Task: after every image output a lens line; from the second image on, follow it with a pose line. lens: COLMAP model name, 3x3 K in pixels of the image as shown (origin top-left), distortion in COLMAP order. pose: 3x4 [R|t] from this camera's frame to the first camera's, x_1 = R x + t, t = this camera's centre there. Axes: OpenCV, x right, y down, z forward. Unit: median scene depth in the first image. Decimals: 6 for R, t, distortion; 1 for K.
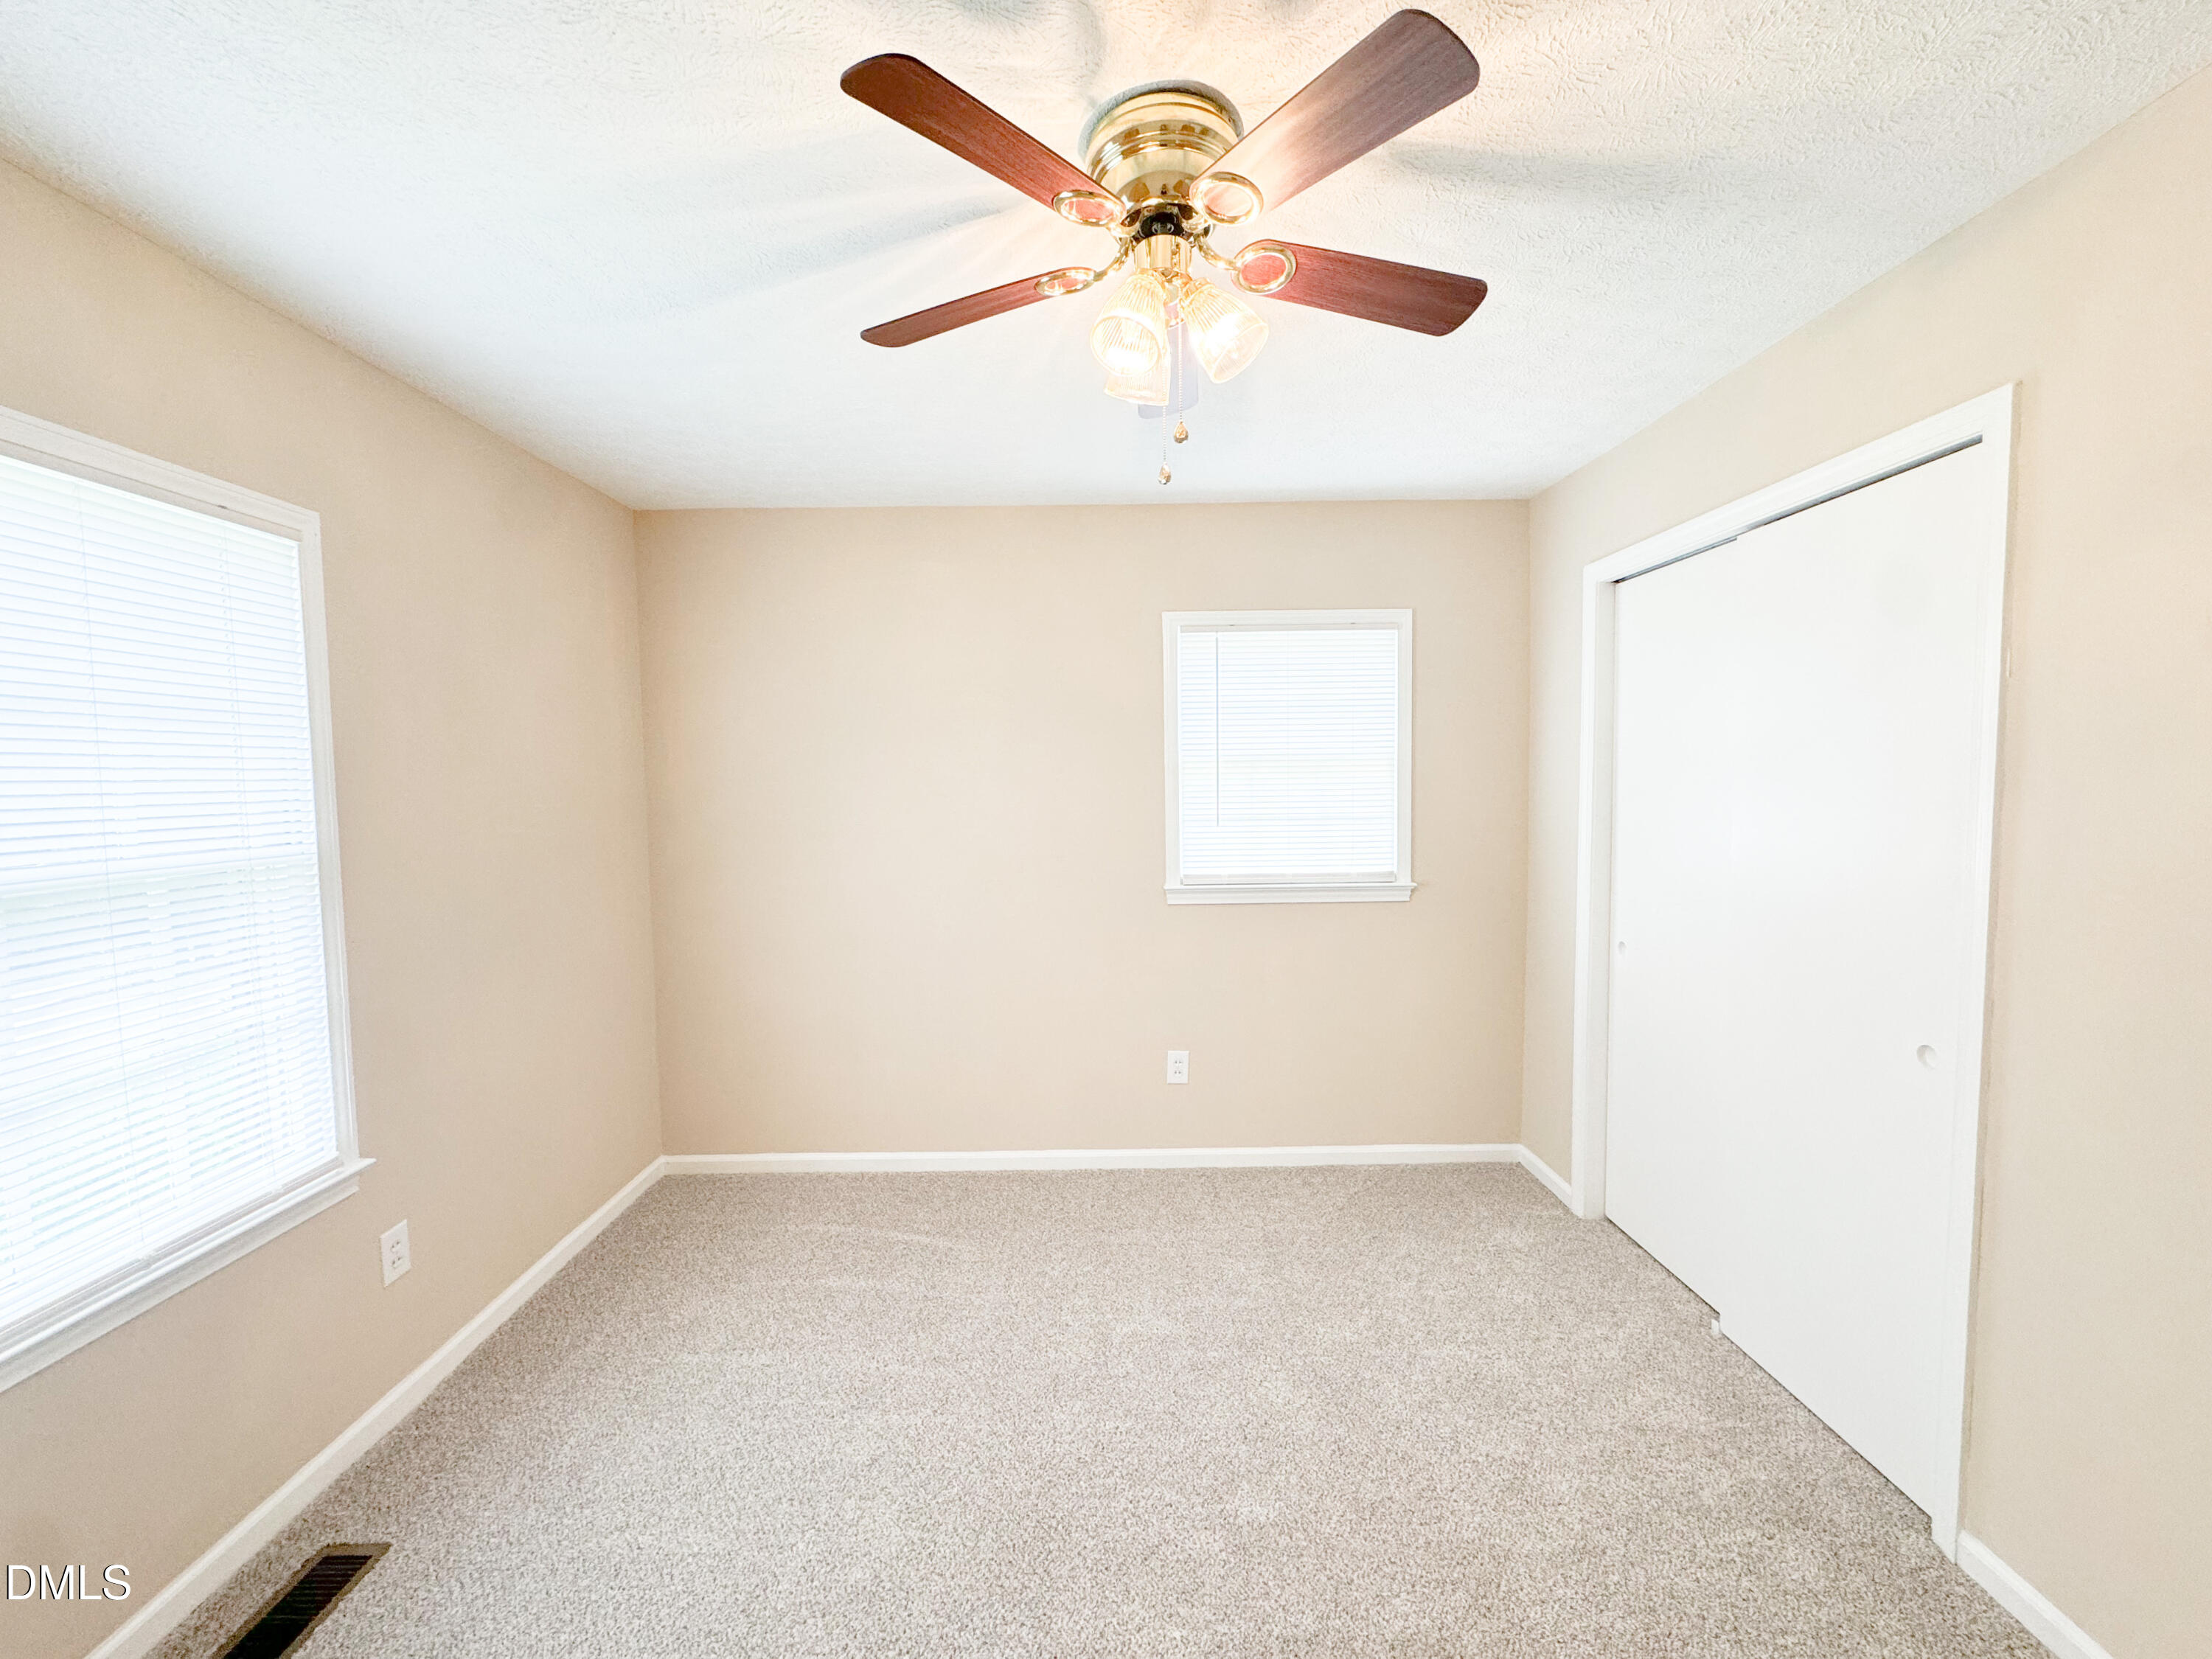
lens RADIAL K [[879.0, 0, 1101.5], [0, 879.0, 828.4], [0, 0, 1]] dist [0.000424, -0.000087]
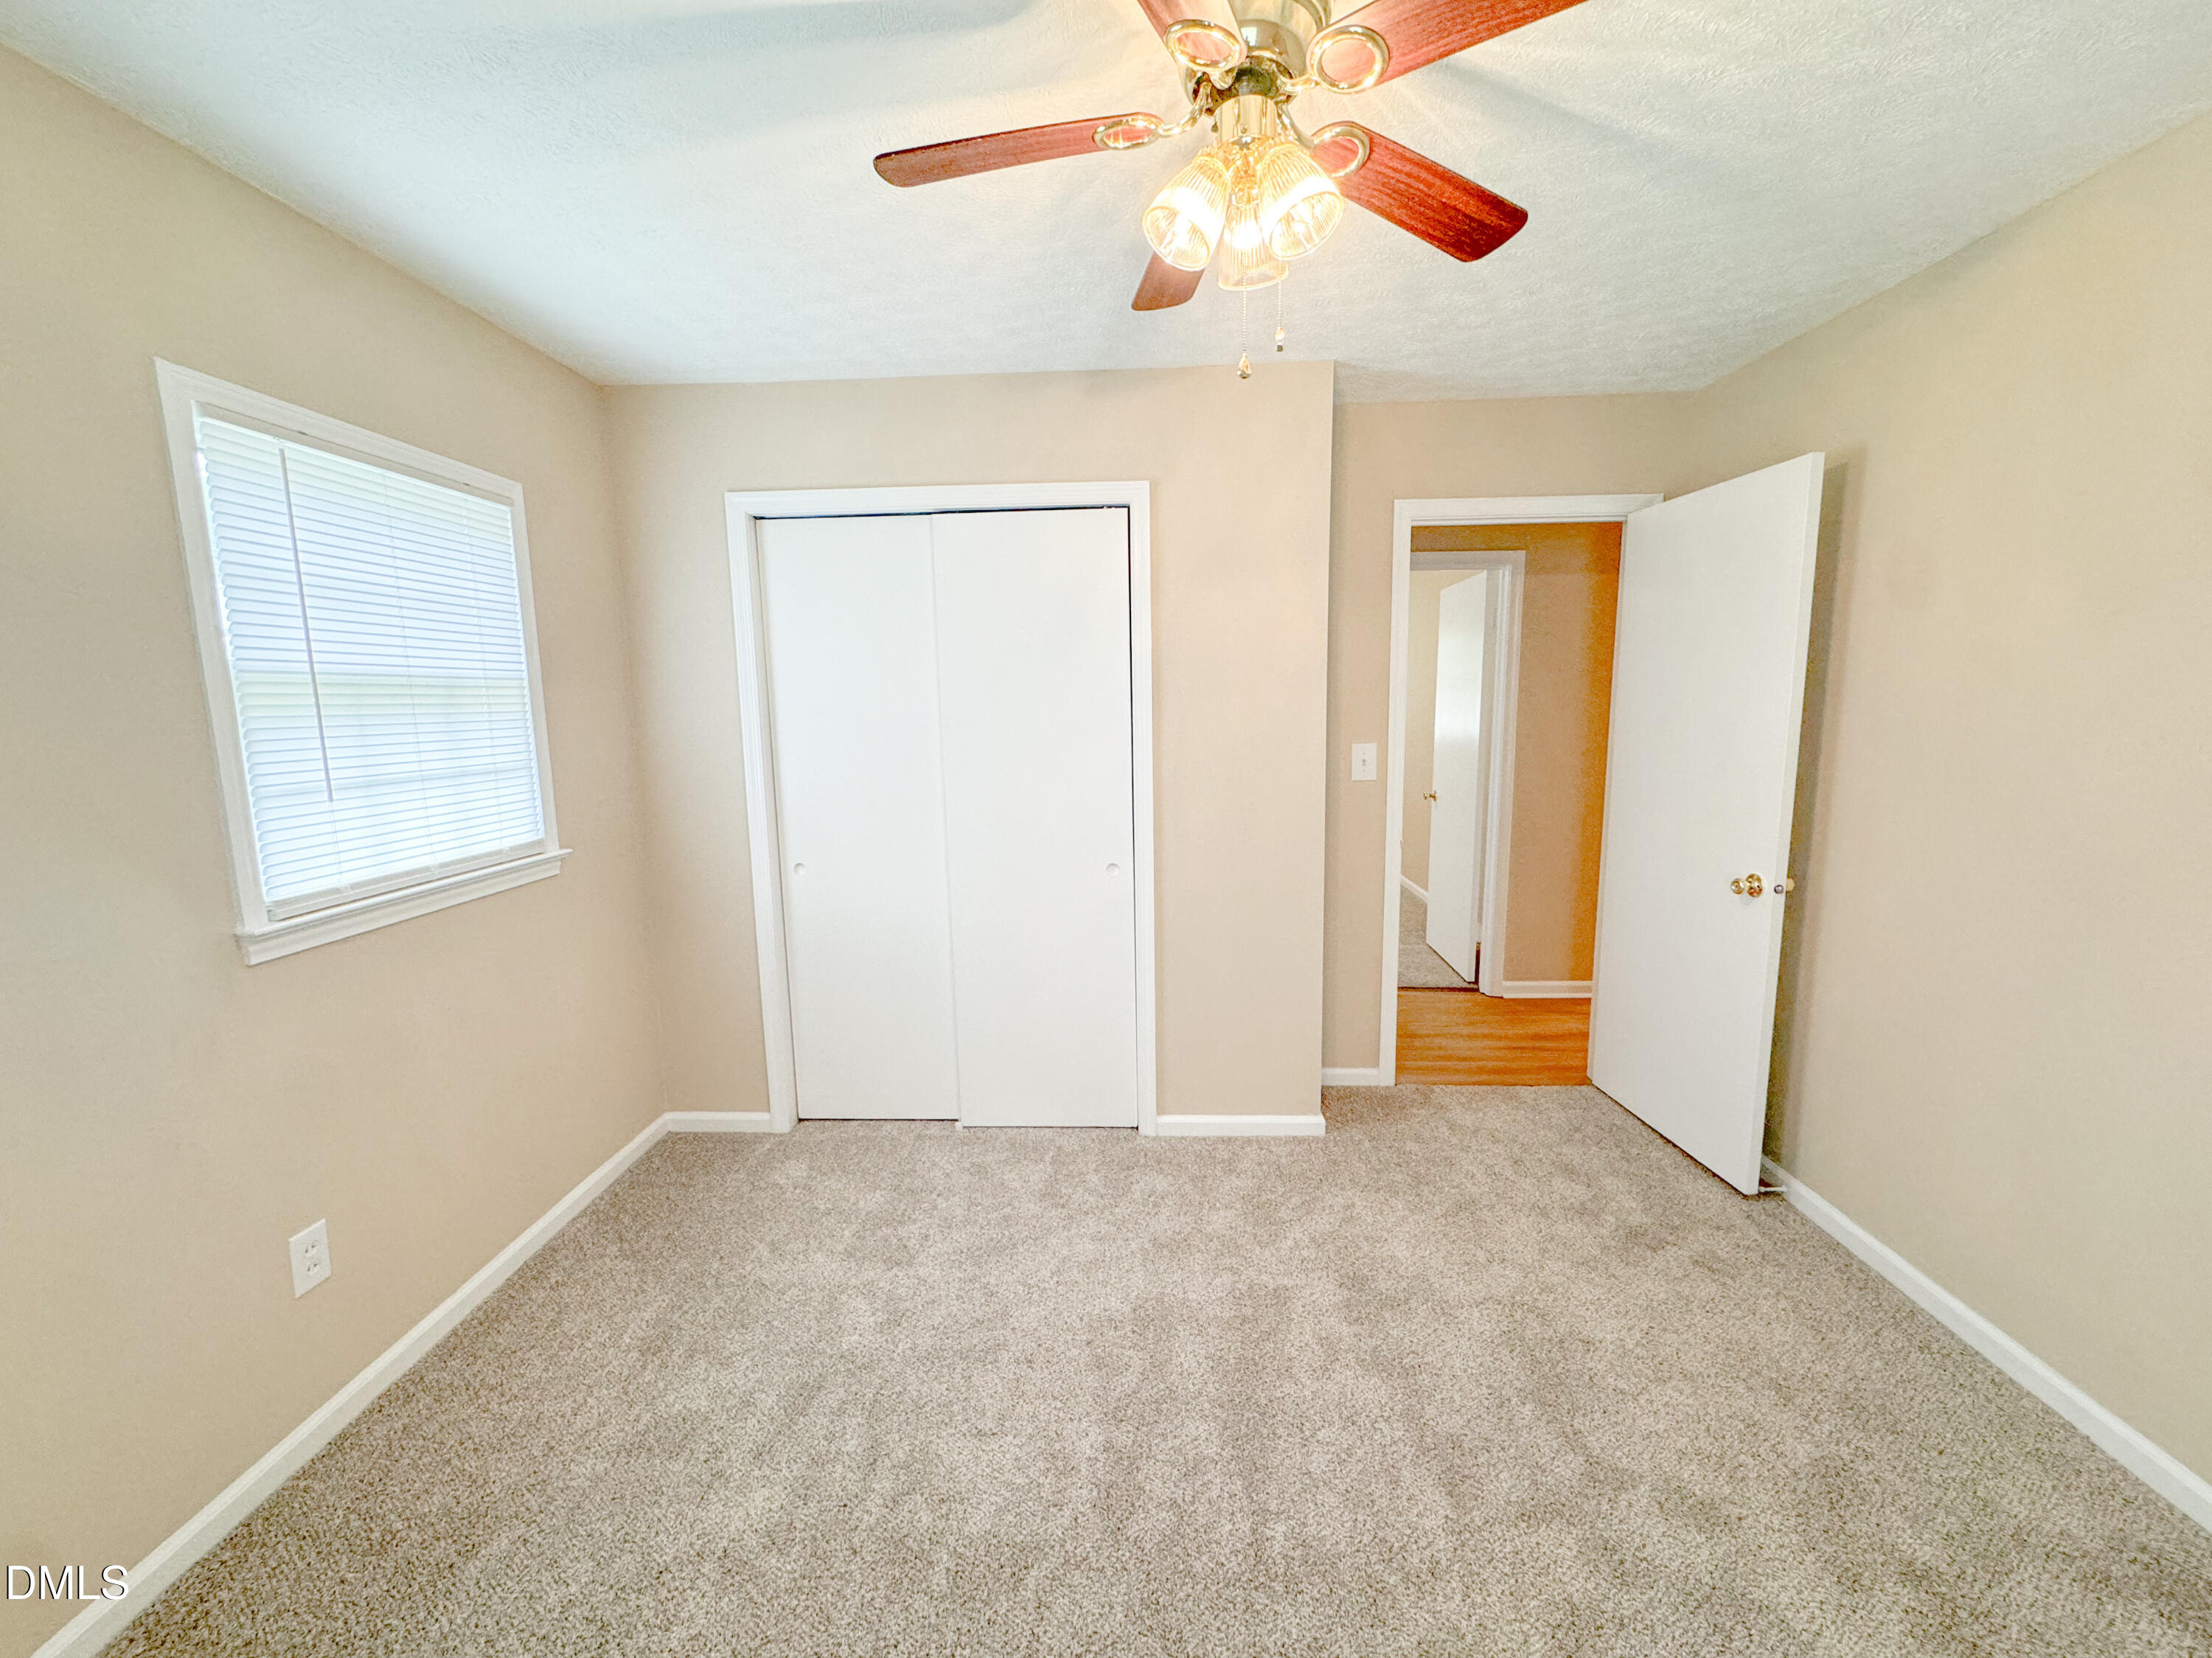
lens RADIAL K [[879.0, 0, 1101.5], [0, 879.0, 827.9], [0, 0, 1]] dist [0.000424, -0.000087]
pose [[0.065220, -0.126196, 0.989859, -0.390155], [0.078011, 0.989580, 0.121020, -0.014654], [-0.994817, 0.069327, 0.074385, 0.478773]]
